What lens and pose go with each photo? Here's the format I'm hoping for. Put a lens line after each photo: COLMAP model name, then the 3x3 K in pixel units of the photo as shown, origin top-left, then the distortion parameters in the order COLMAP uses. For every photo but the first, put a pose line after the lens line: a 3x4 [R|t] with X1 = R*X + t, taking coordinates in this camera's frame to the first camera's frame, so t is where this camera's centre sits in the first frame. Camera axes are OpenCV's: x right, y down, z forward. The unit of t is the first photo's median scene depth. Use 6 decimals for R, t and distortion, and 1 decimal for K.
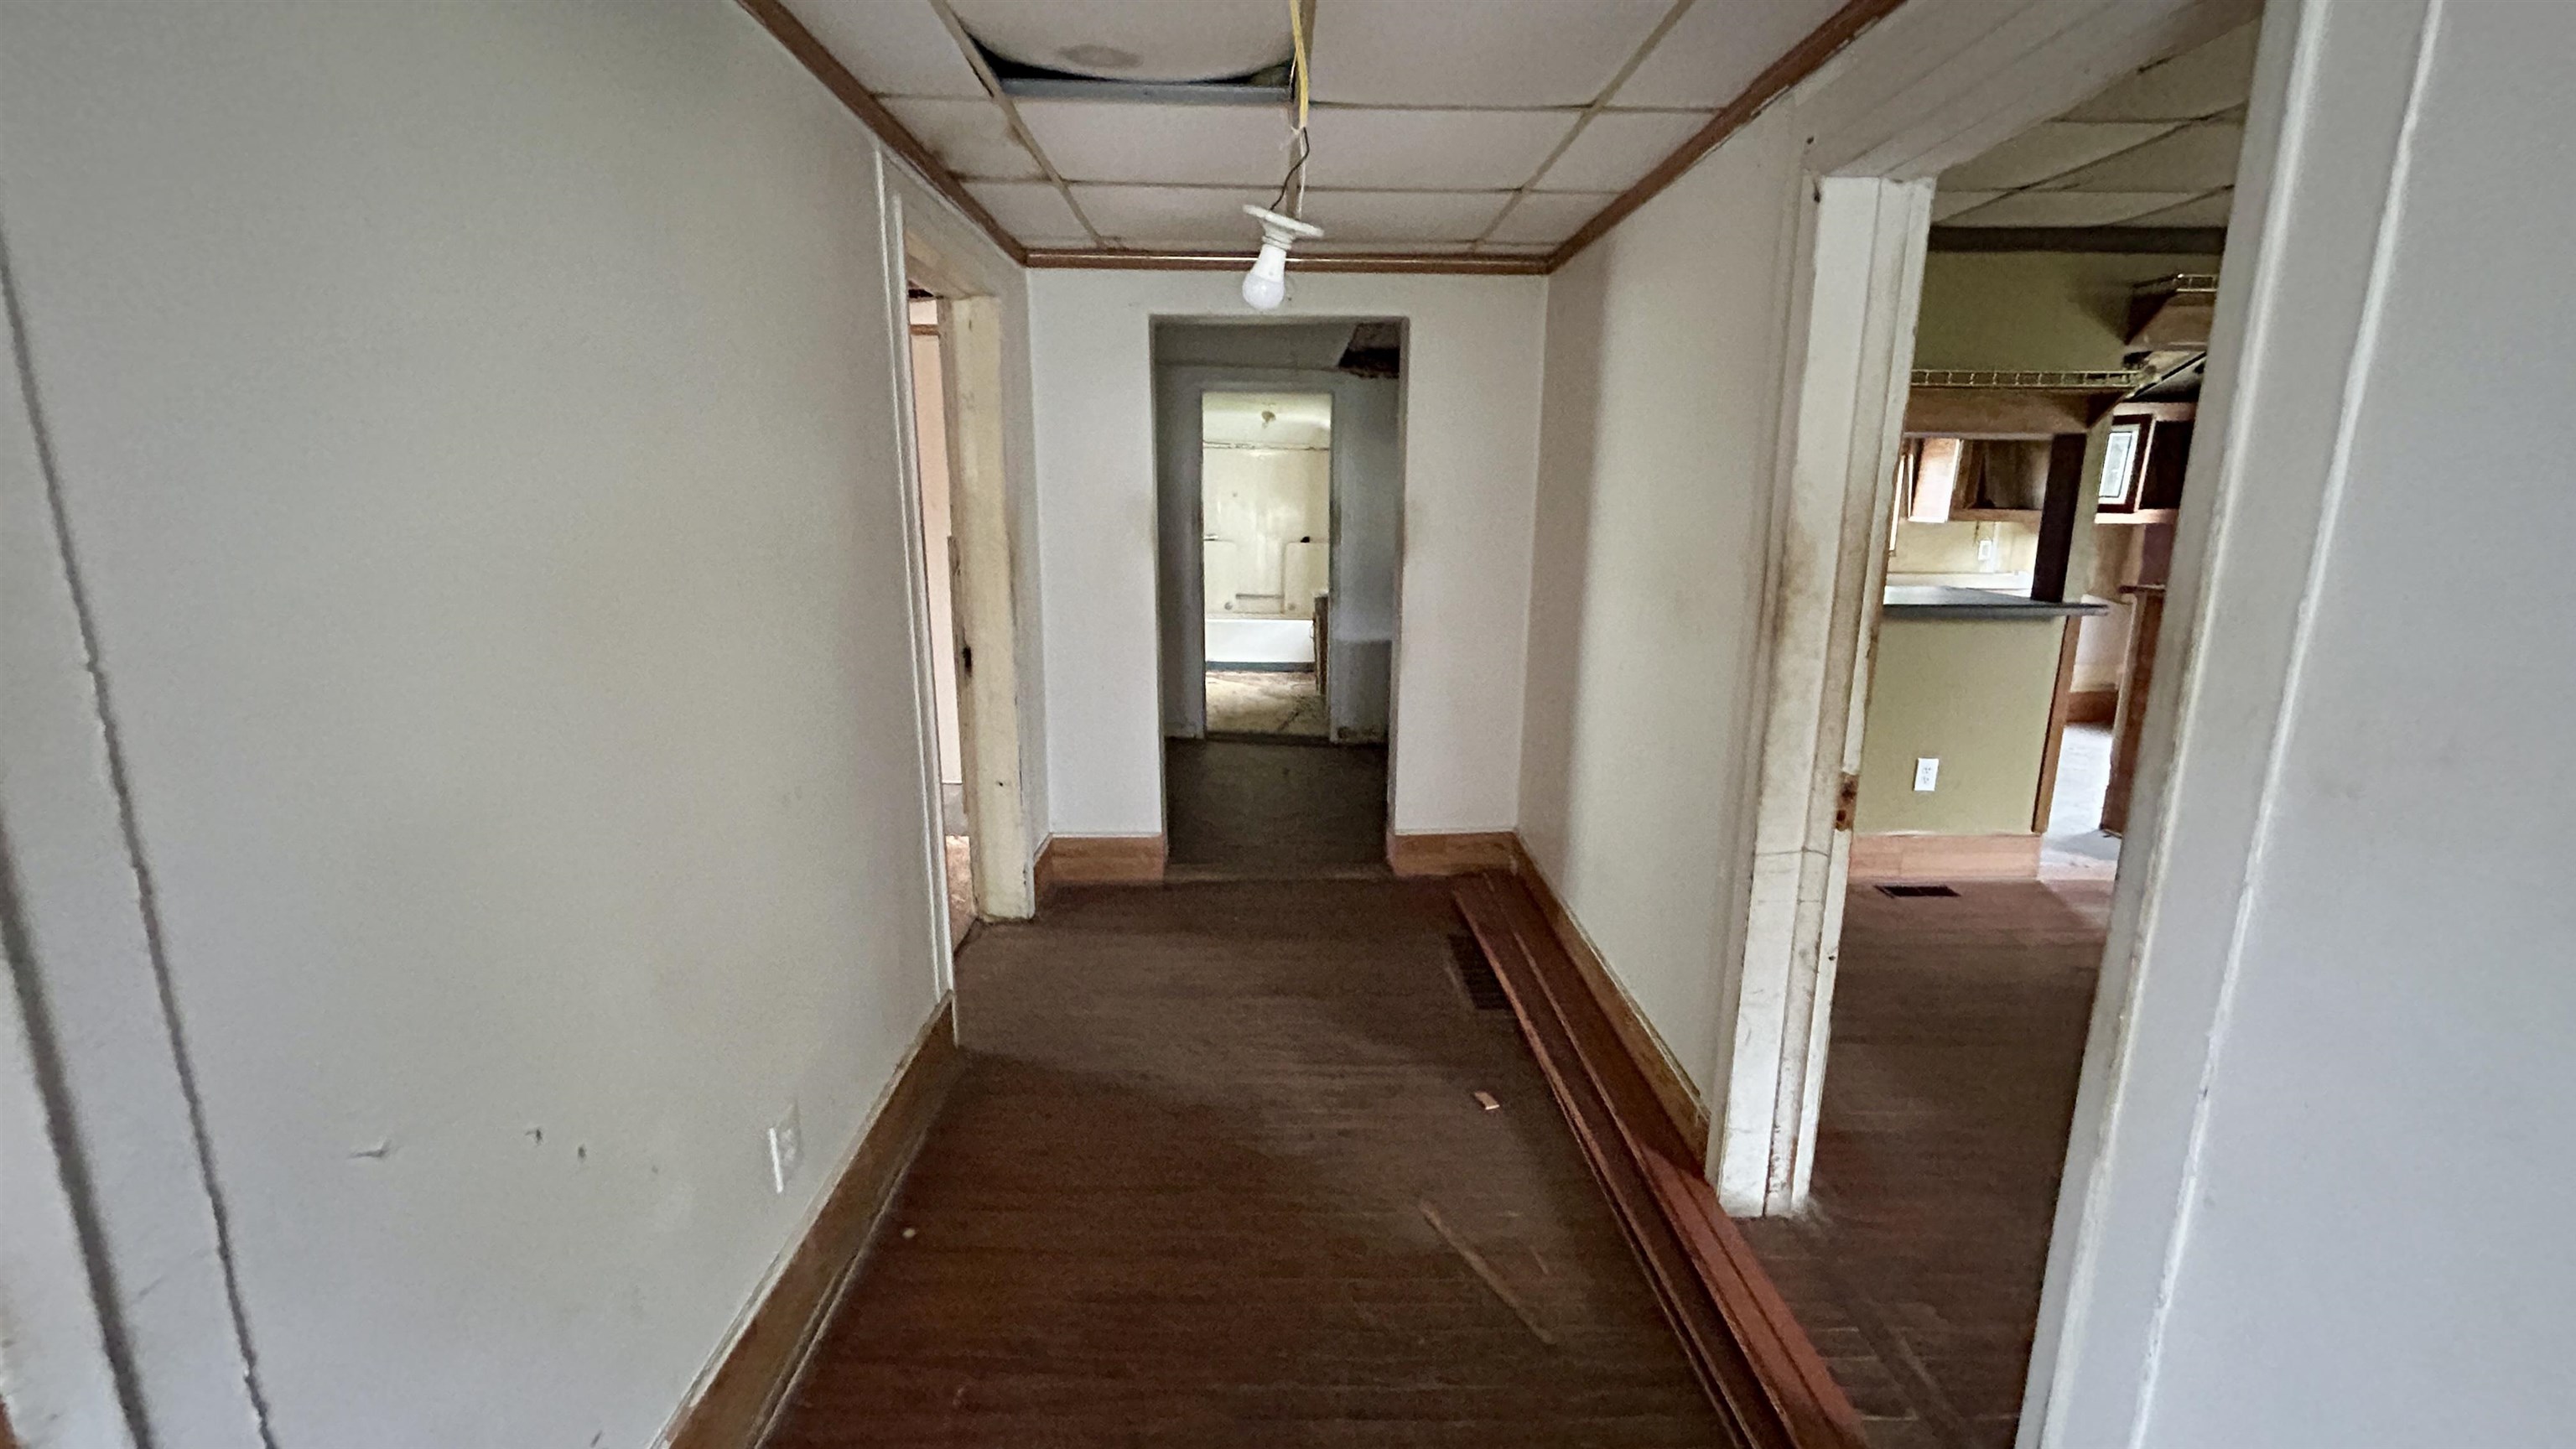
lens RADIAL K [[1065.3, 0, 1288.0], [0, 1065.3, 724.5], [0, 0, 1]] dist [0.010997, 0.000056]
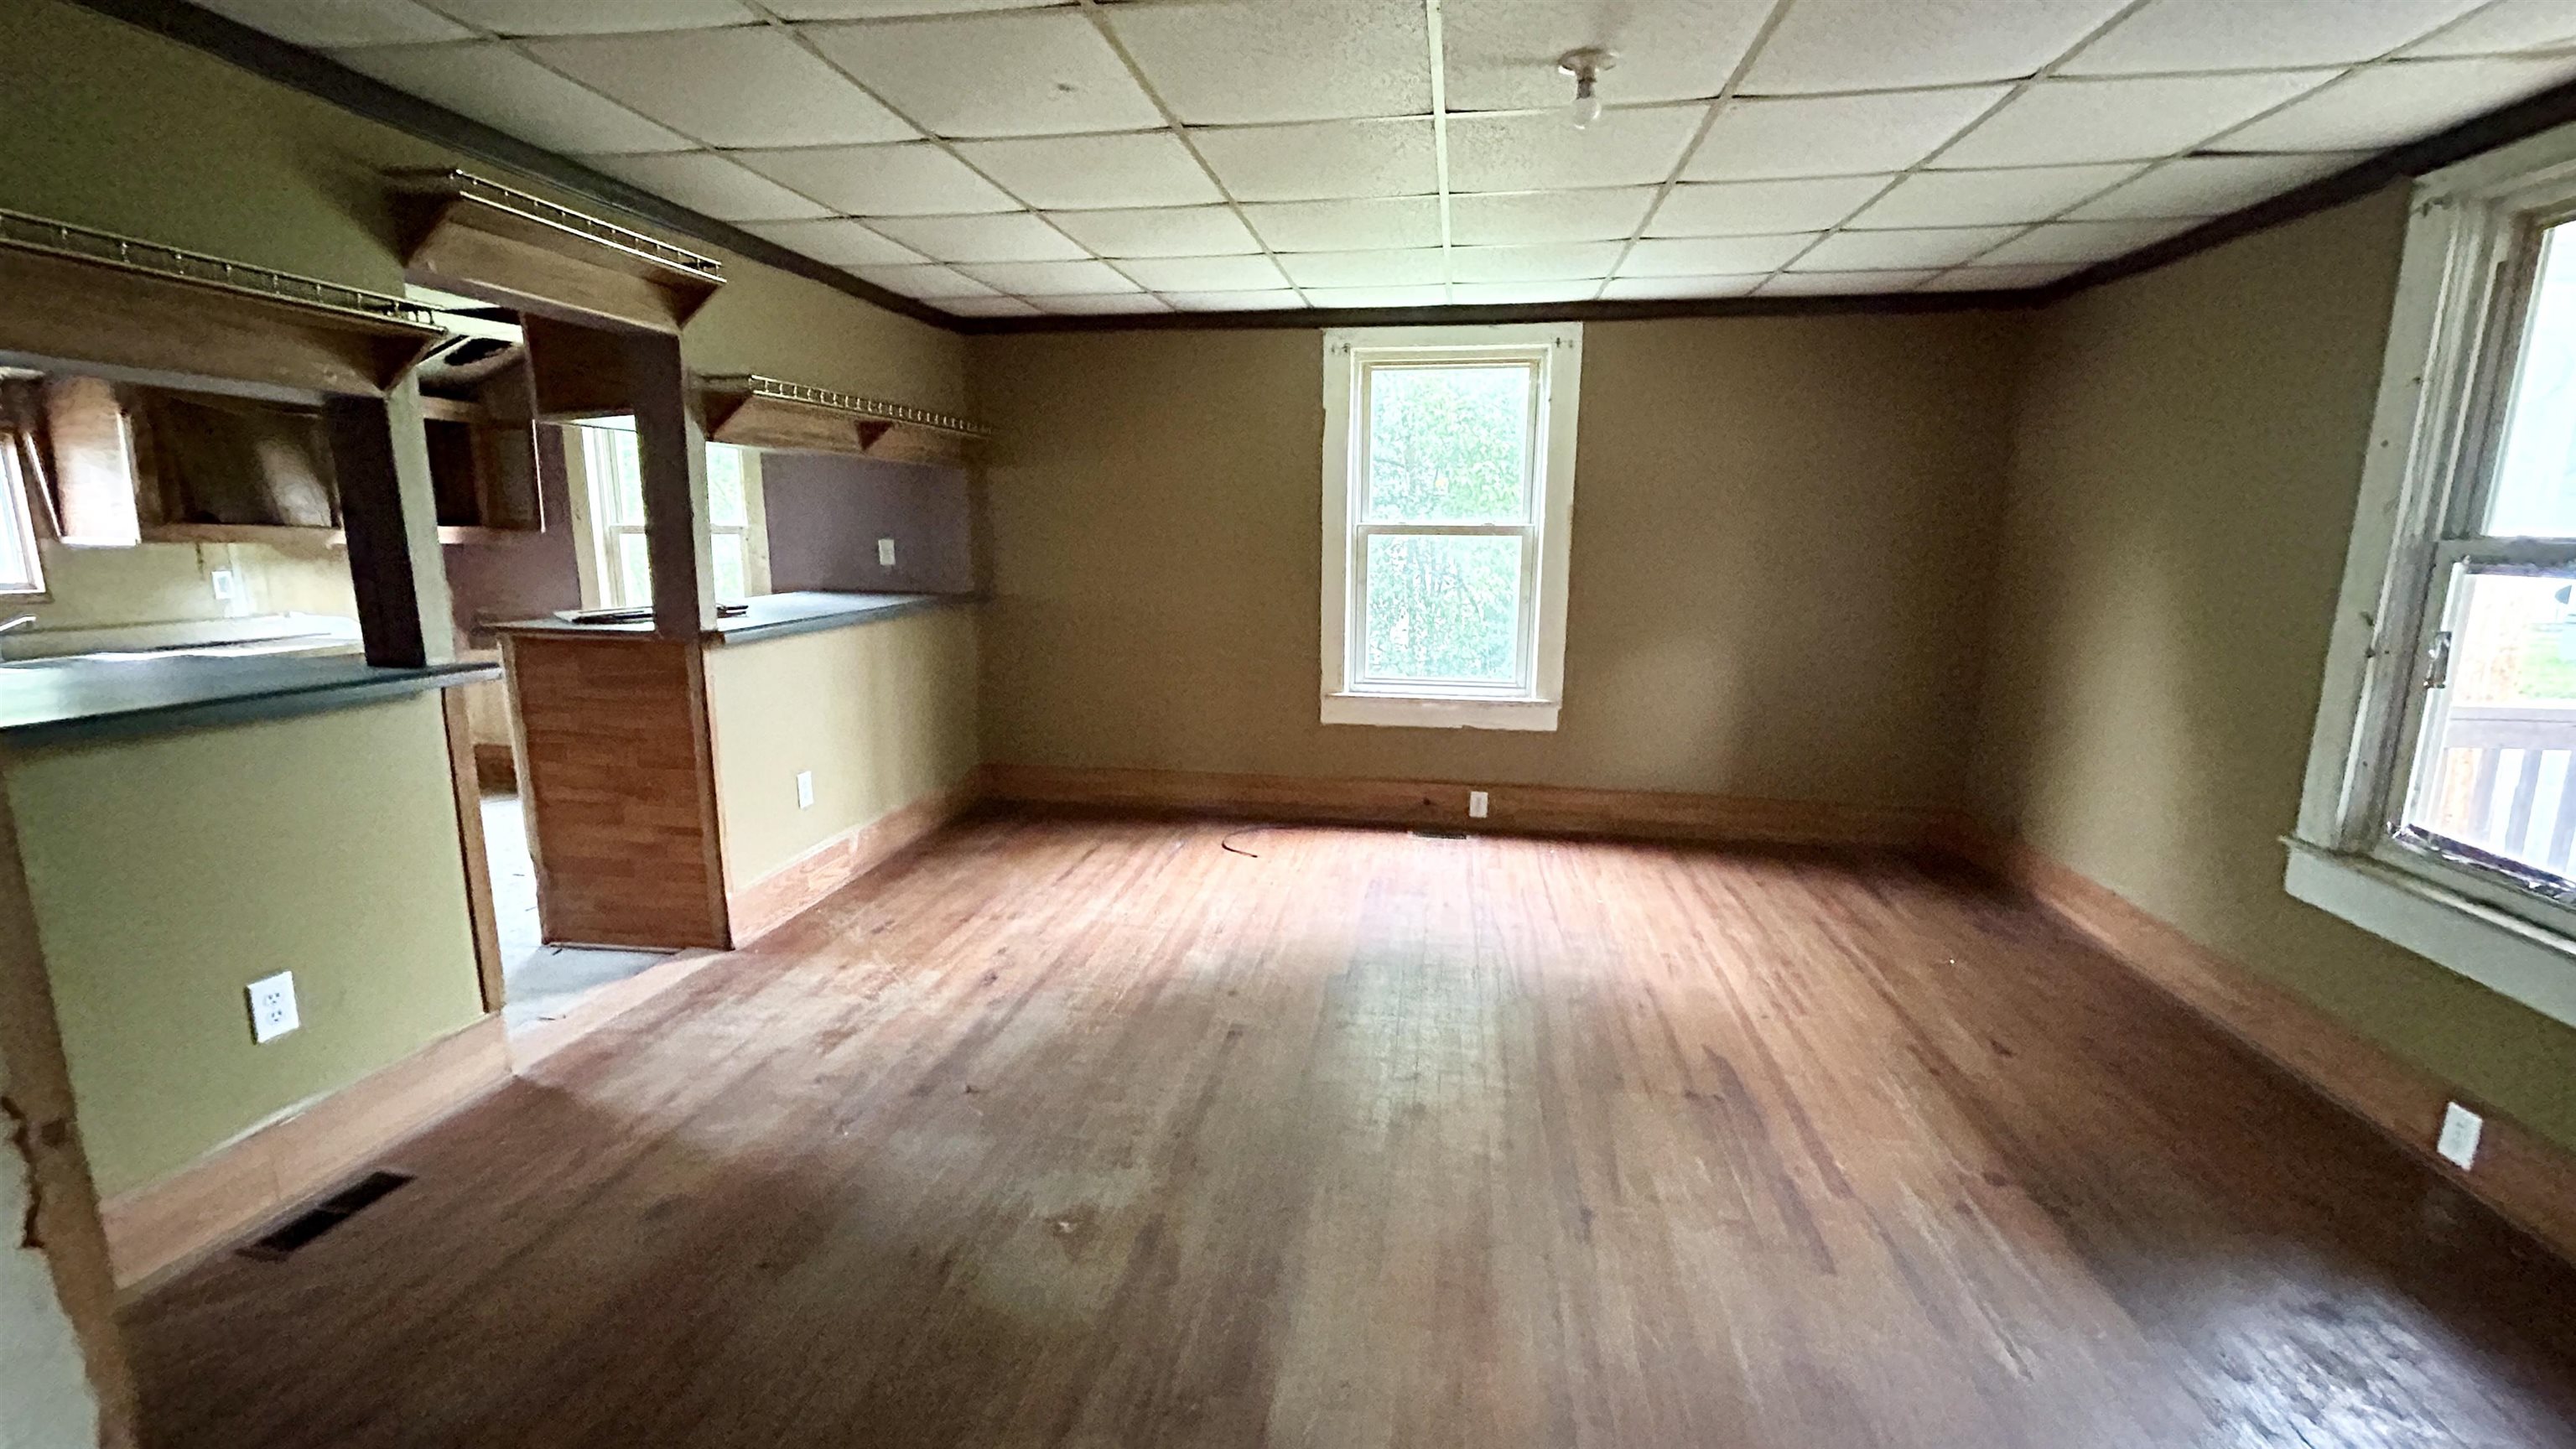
lens RADIAL K [[1000.1, 0, 1288.0], [0, 1000.1, 724.5], [0, 0, 1]] dist [0.001289, -0.007347]
pose [[0.165671, -0.187184, 0.968254, 0.220525], [0.192789, 0.969025, 0.154346, -0.070310], [-0.967153, 0.161098, 0.196627, 0.379182]]
